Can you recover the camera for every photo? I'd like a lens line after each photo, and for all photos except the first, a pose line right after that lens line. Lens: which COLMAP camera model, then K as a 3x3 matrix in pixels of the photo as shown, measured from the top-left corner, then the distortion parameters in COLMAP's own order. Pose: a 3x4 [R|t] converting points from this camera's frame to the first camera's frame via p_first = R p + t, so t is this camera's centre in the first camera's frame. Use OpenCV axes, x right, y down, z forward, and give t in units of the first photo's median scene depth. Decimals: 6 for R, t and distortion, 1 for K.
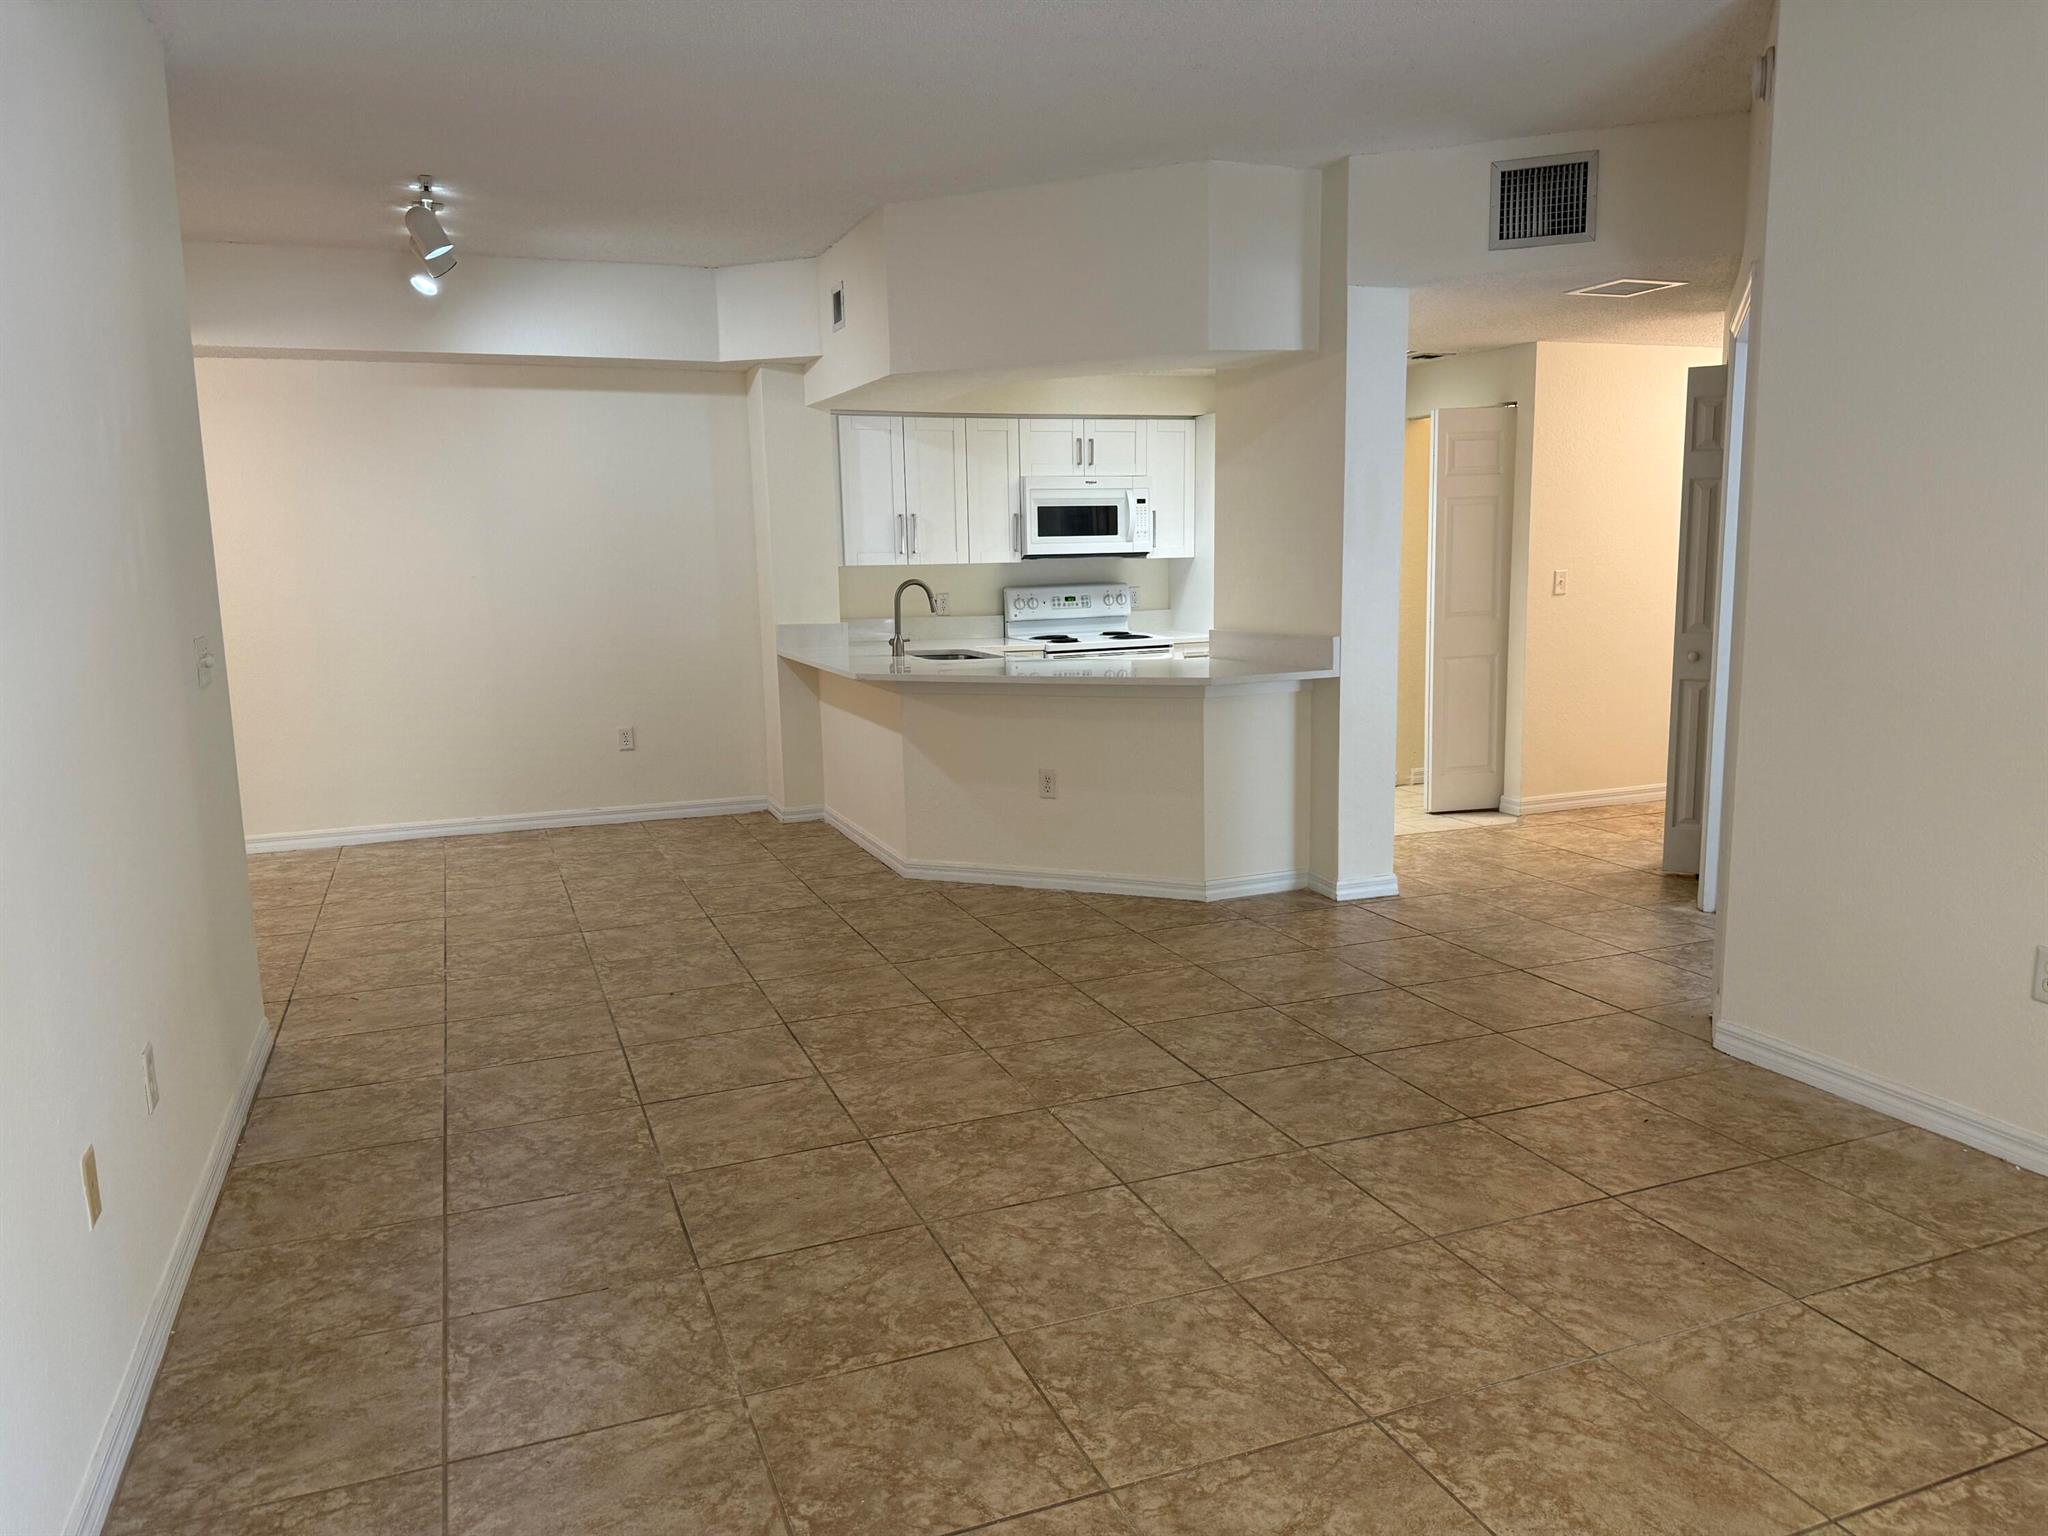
lens RADIAL K [[1416.6, 0, 1035.3], [0, 1416.6, 771.7], [0, 0, 1]] dist [0.147330, -0.292703]
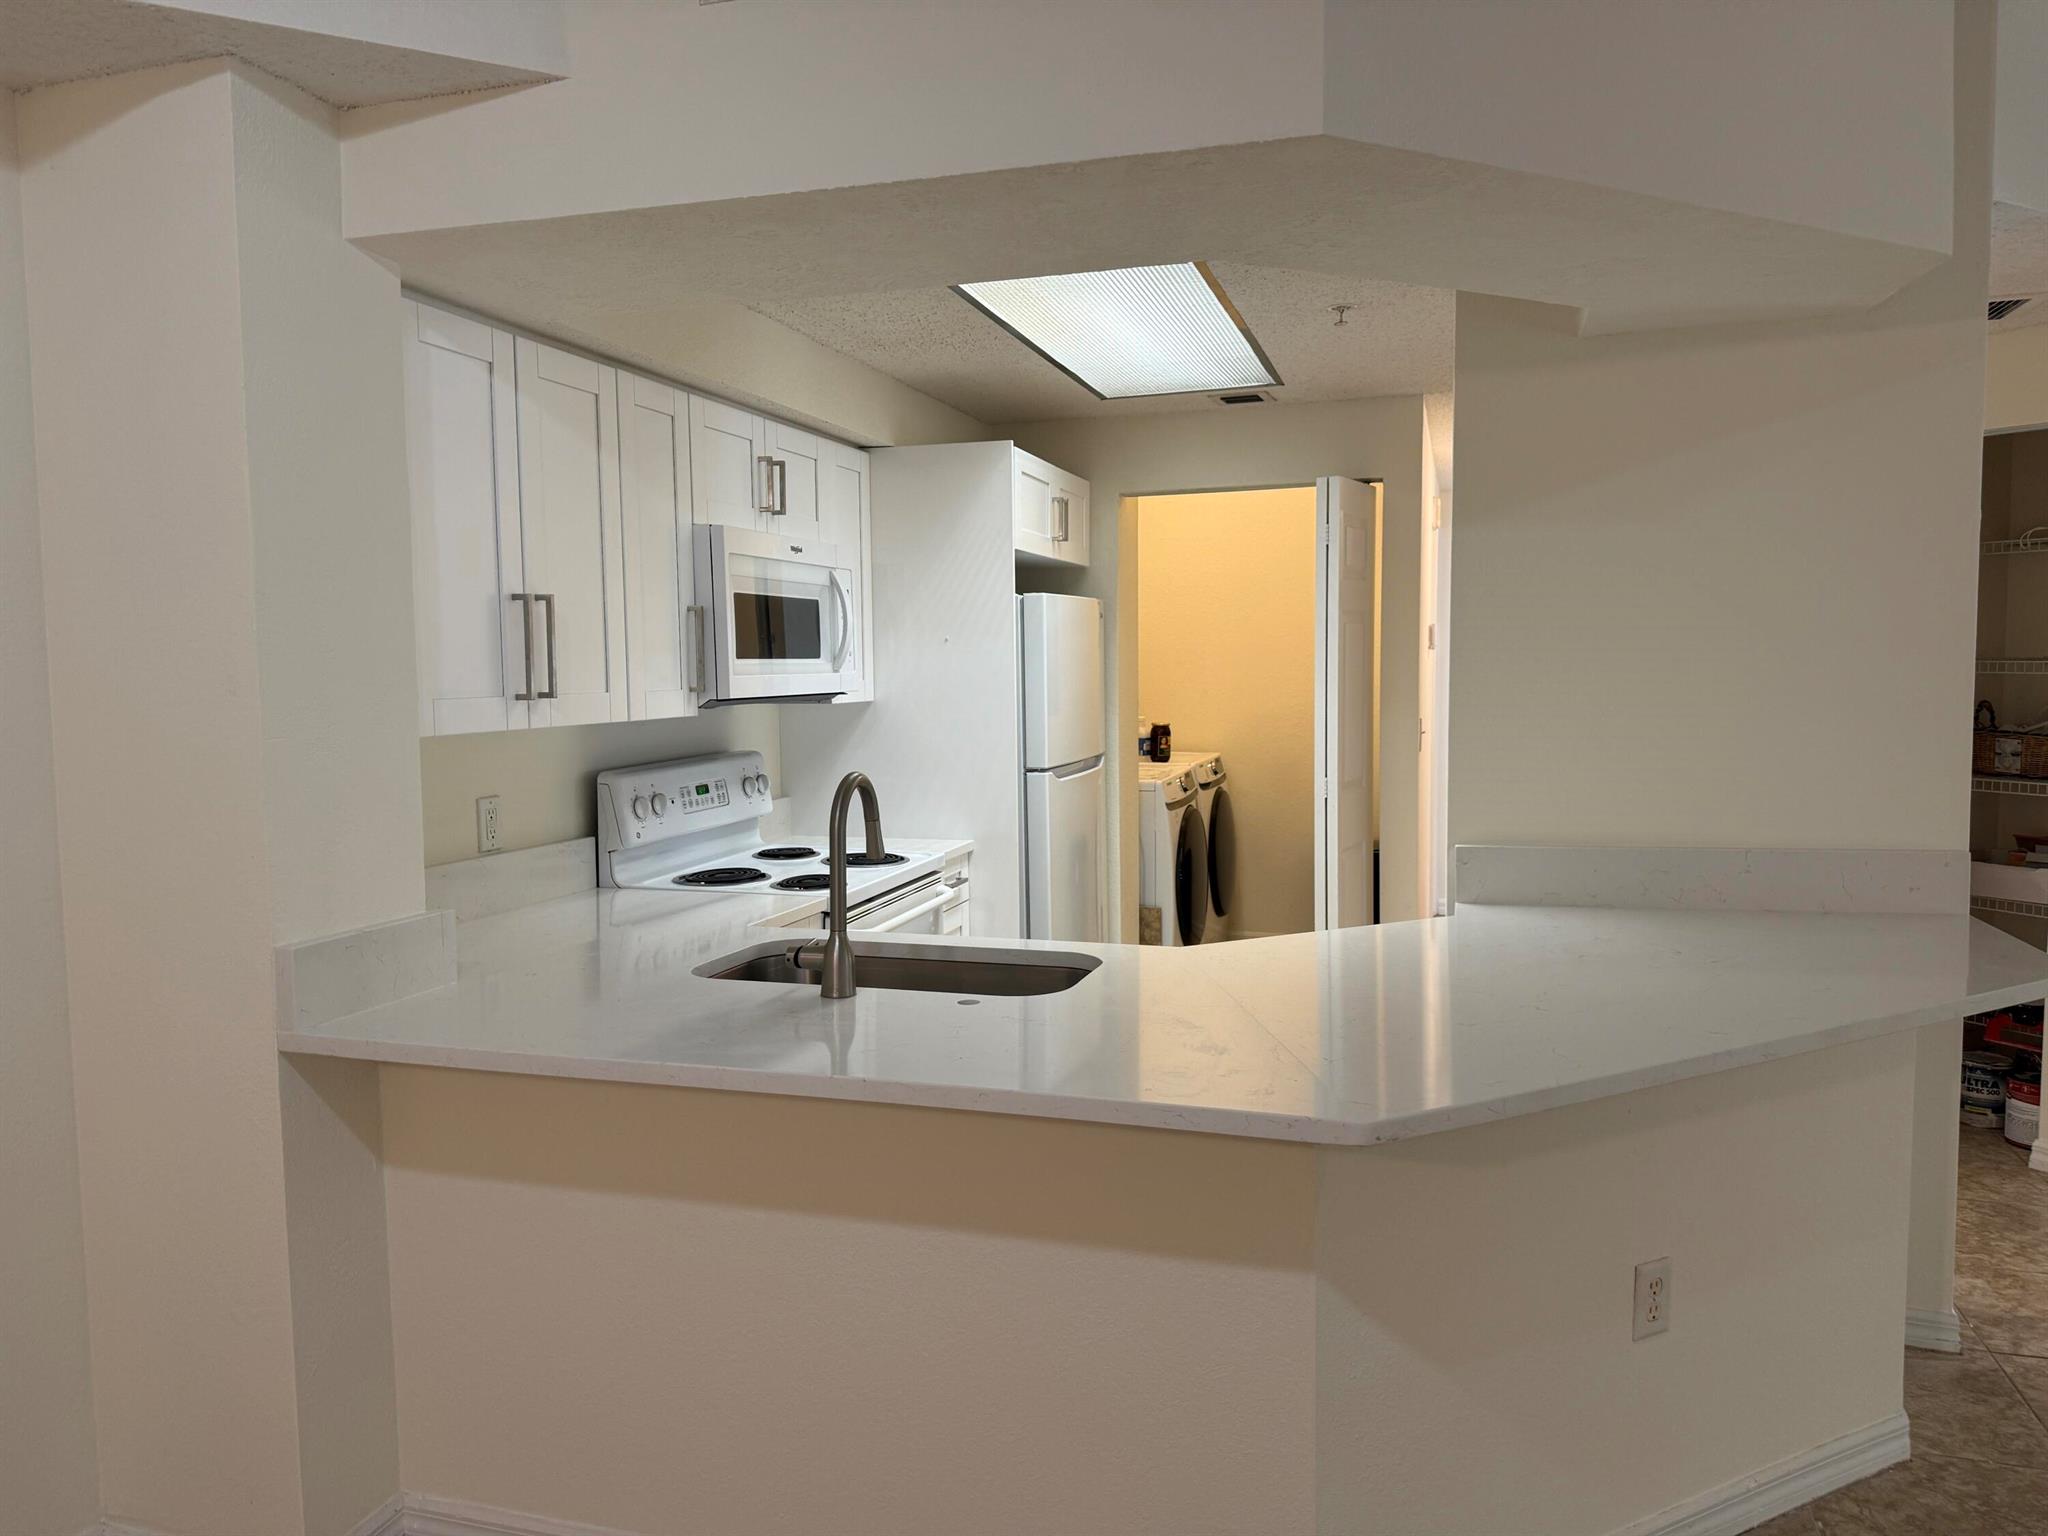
lens RADIAL K [[1430.8, 0, 1008.2], [0, 1430.8, 768.2], [0, 0, 1]] dist [0.031185, -0.038255]
pose [[0.637232, -0.046417, 0.769273, -0.443085], [0.121606, 0.991736, -0.040893, -0.155841], [-0.761017, 0.119607, 0.637610, 0.994479]]
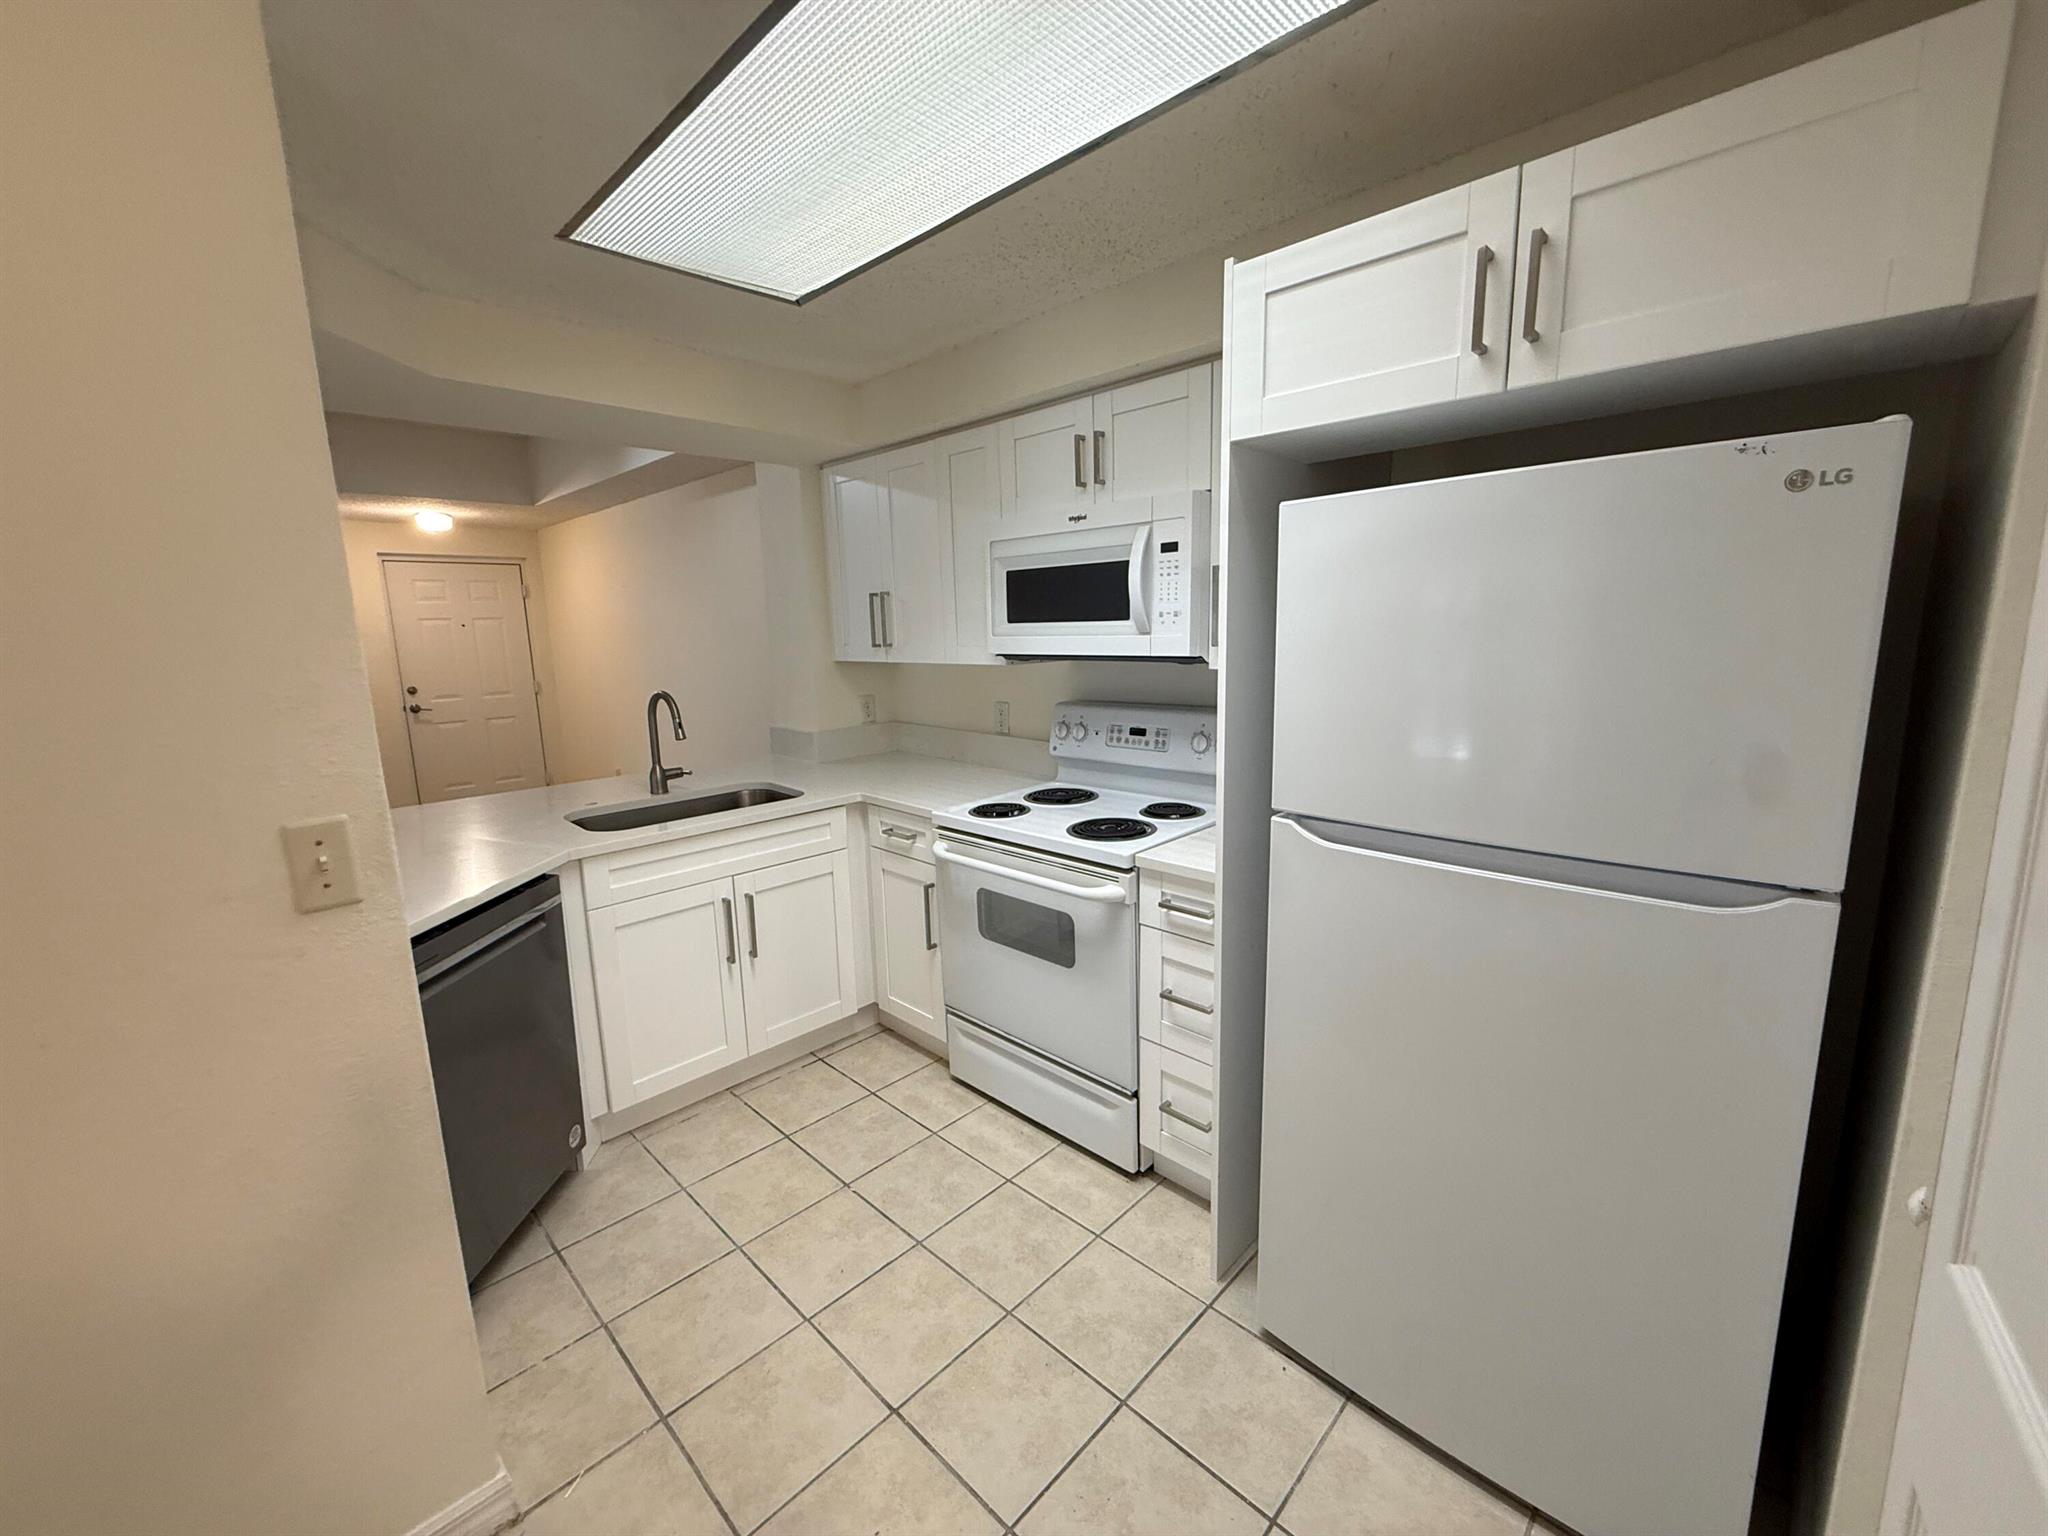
lens RADIAL K [[817.1, 0, 1017.7], [0, 817.1, 765.3], [0, 0, 1]] dist [-0.000802, -0.000112]
pose [[0.395123, 0.167524, -0.903224, 0.475986], [-0.128770, 0.983624, 0.126105, -0.229856], [0.909558, 0.066481, 0.410225, 1.328365]]
